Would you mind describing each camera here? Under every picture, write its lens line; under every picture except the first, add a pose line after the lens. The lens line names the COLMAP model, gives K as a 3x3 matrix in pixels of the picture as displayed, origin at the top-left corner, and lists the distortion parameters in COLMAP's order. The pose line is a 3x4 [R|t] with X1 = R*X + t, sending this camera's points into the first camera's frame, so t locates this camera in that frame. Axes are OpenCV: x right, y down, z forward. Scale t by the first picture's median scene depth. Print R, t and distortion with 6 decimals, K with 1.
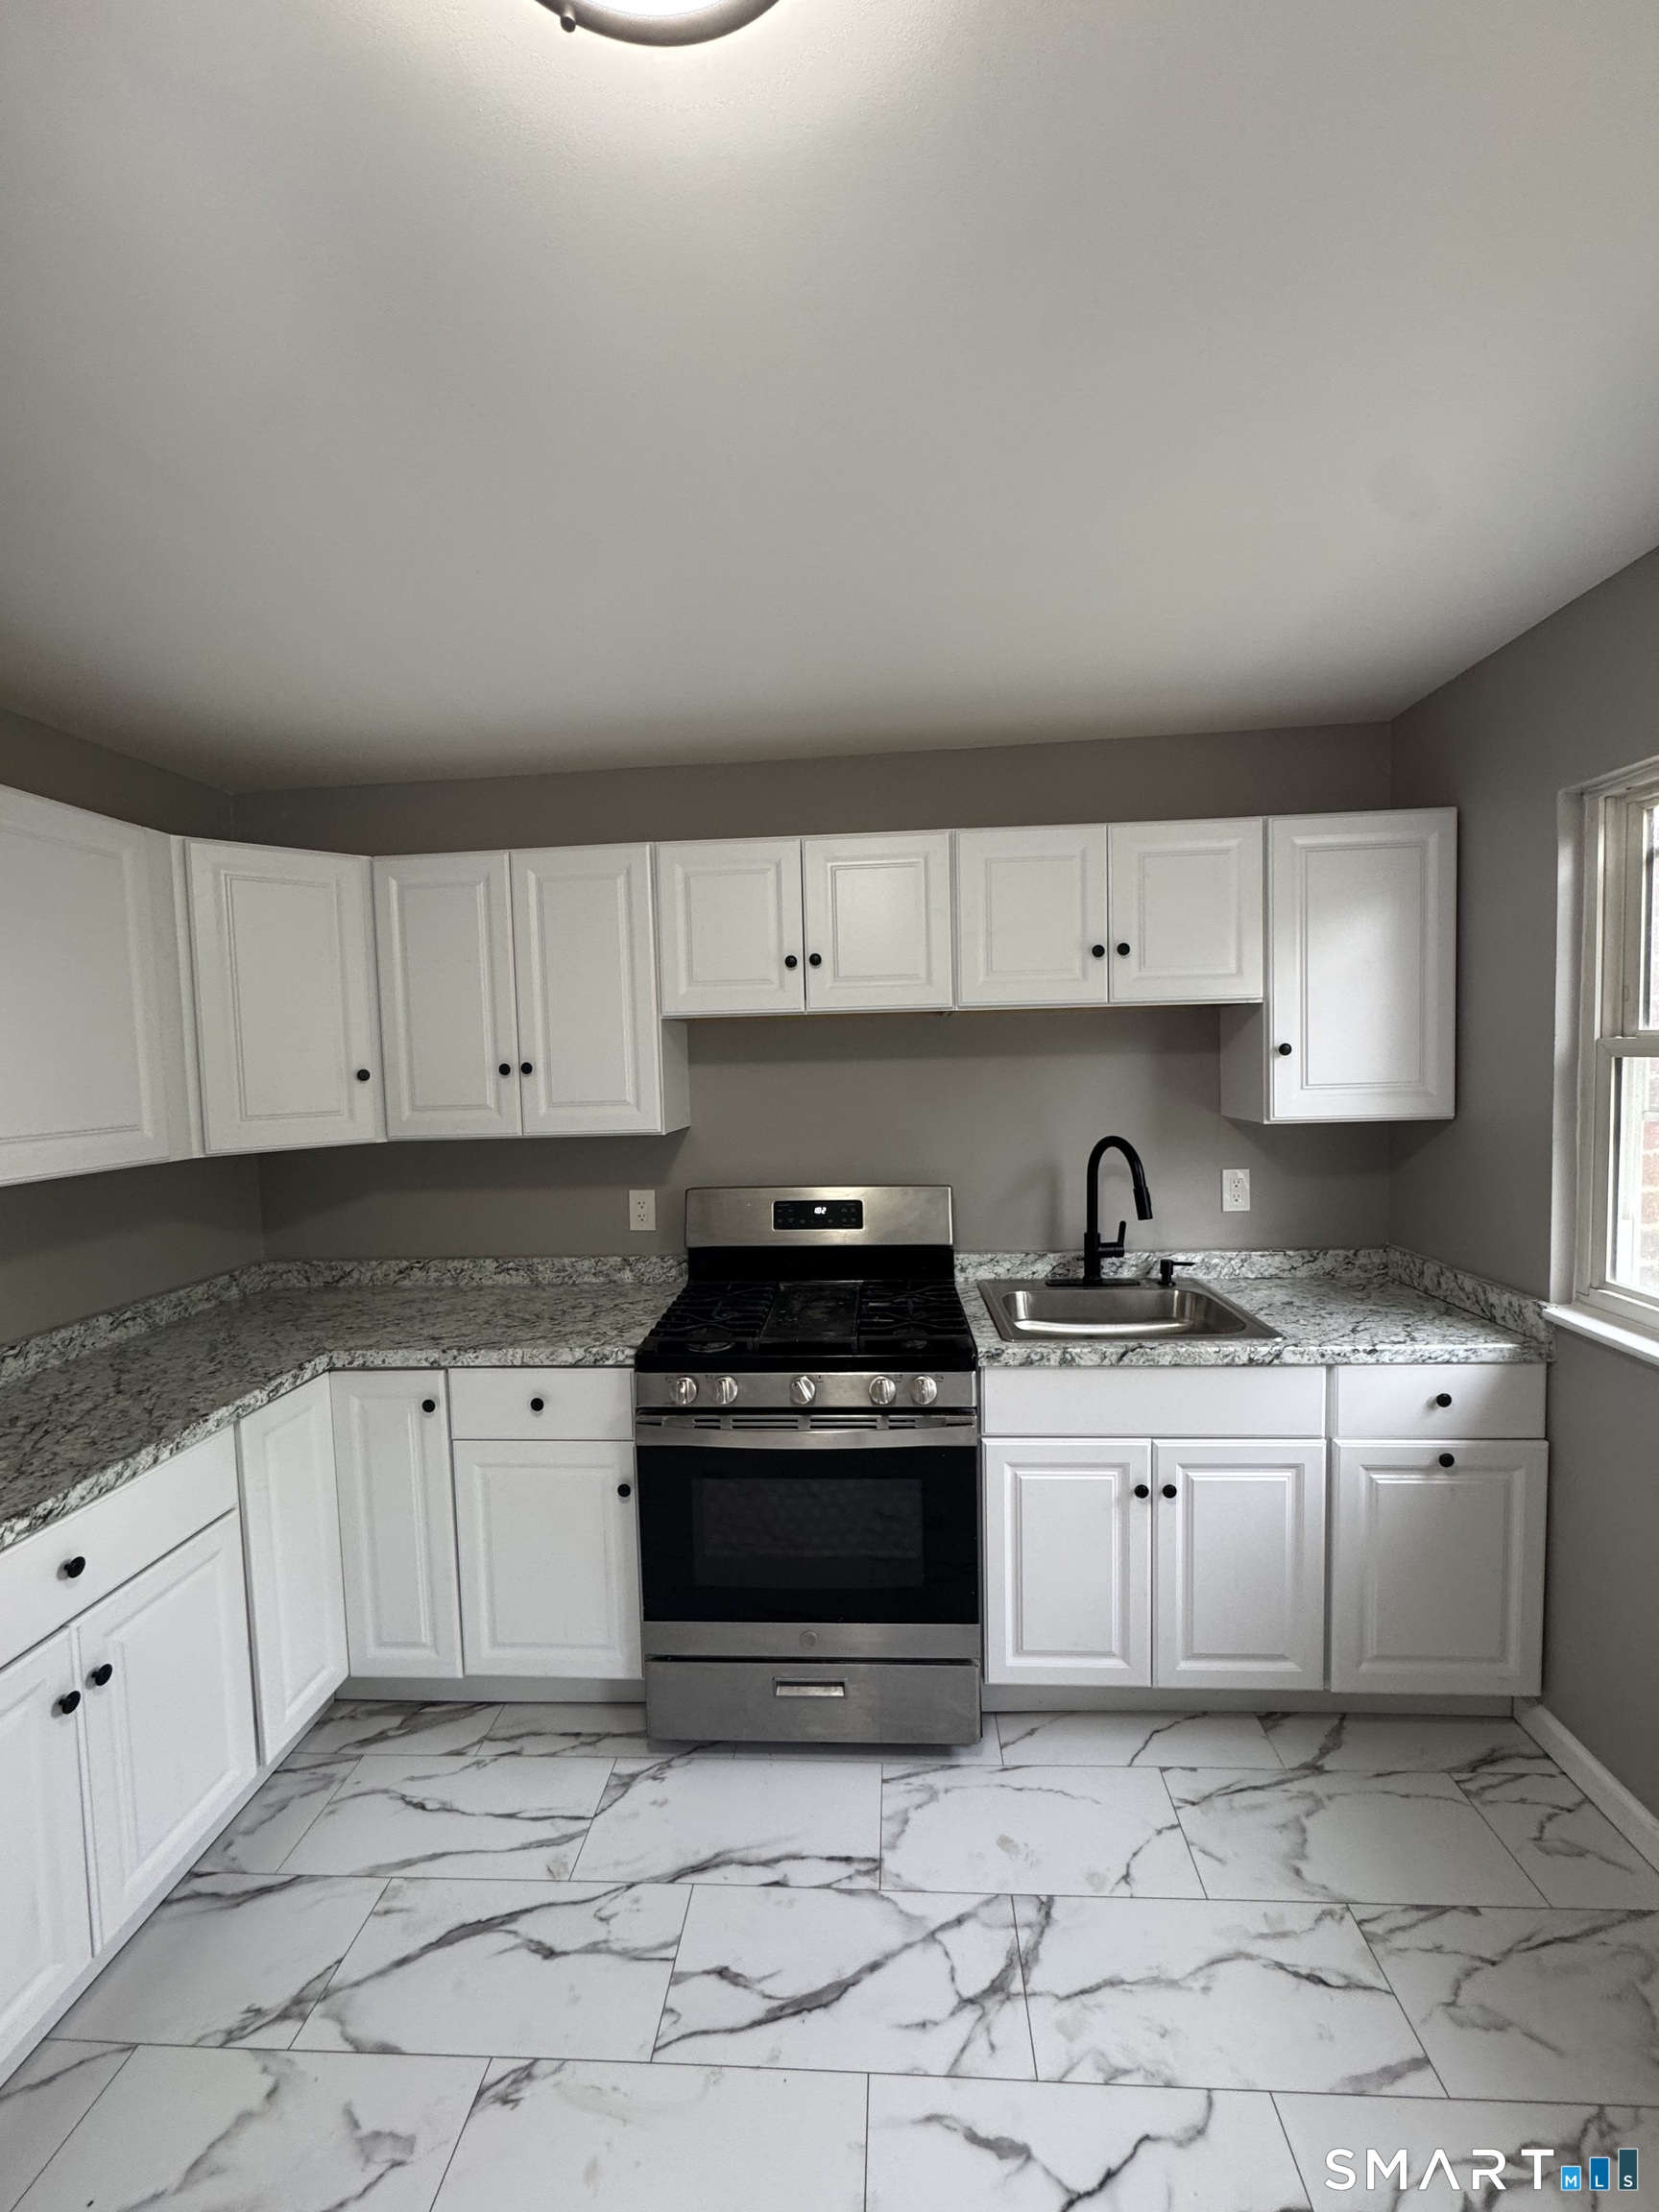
lens RADIAL K [[881.2, 0, 829.5], [0, 881.2, 1106.0], [0, 0, 1]] dist [-0.002038, -0.000223]
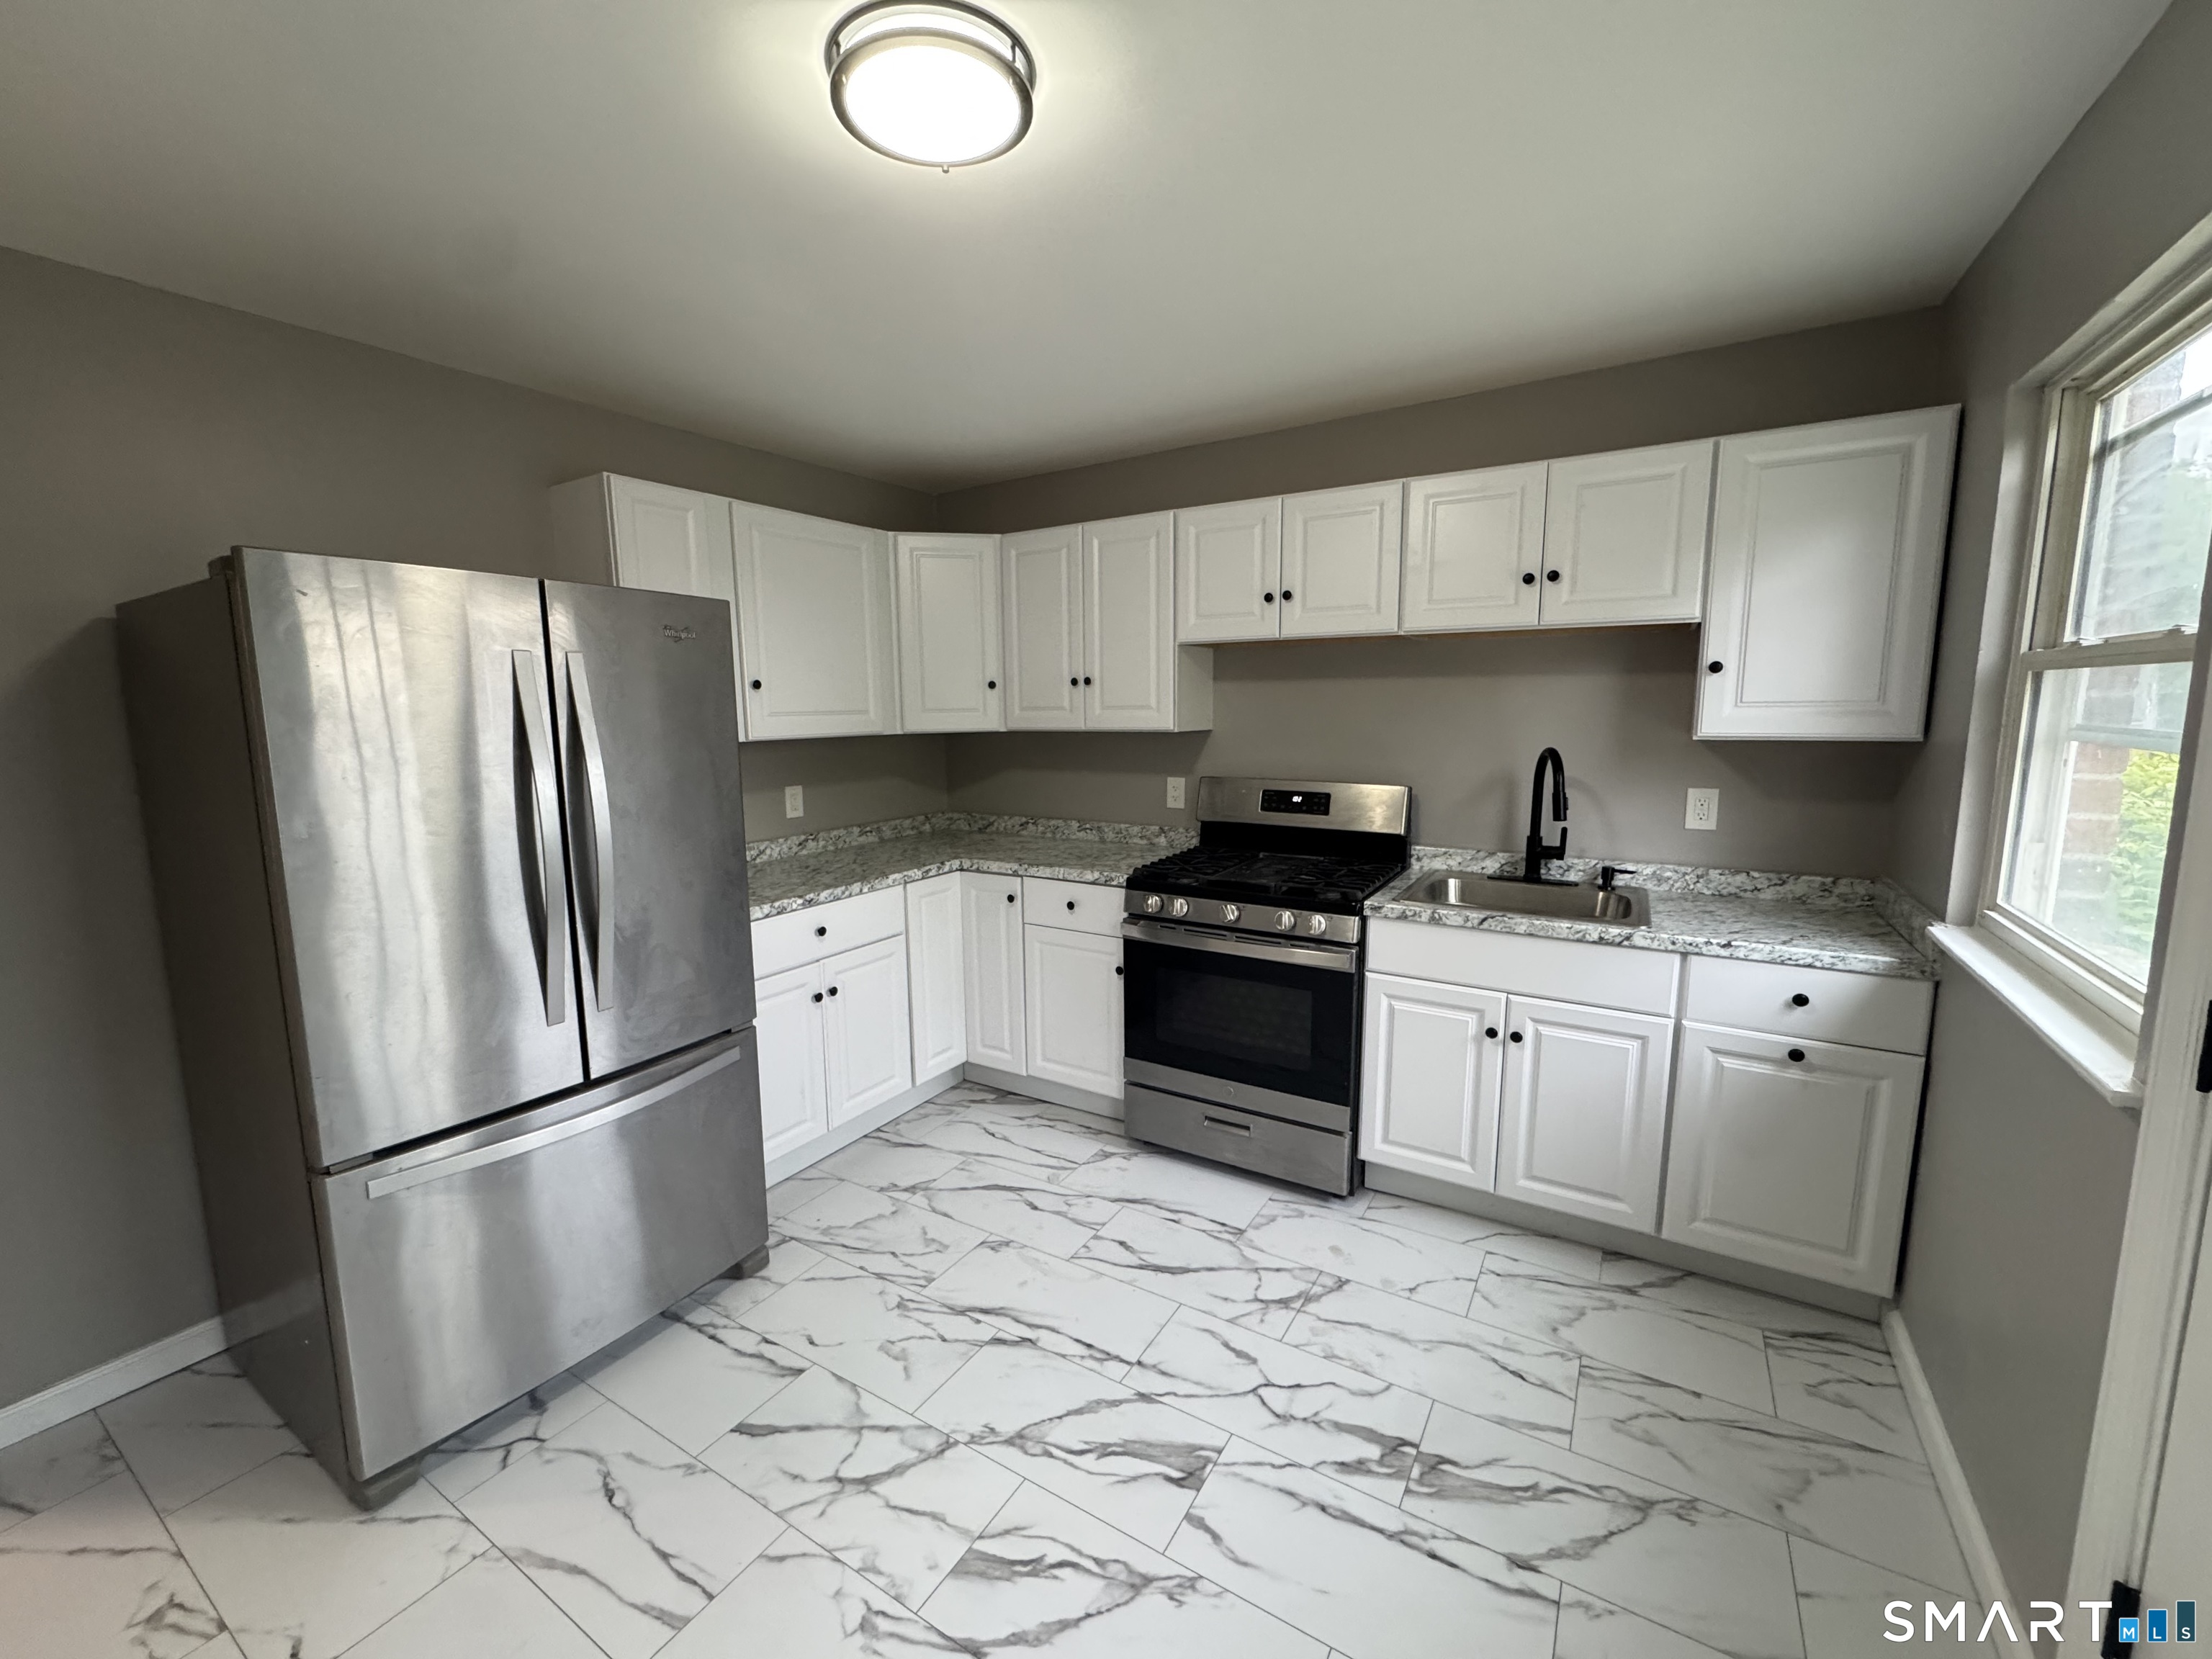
lens RADIAL K [[886.4, 0, 1106.0], [0, 886.4, 829.5], [0, 0, 1]] dist [-0.000489, 0.000085]
pose [[0.885144, 0.085067, -0.457476, 0.409627], [-0.040929, 0.993570, 0.105562, 0.049427], [0.463515, -0.074714, 0.882934, -0.300813]]
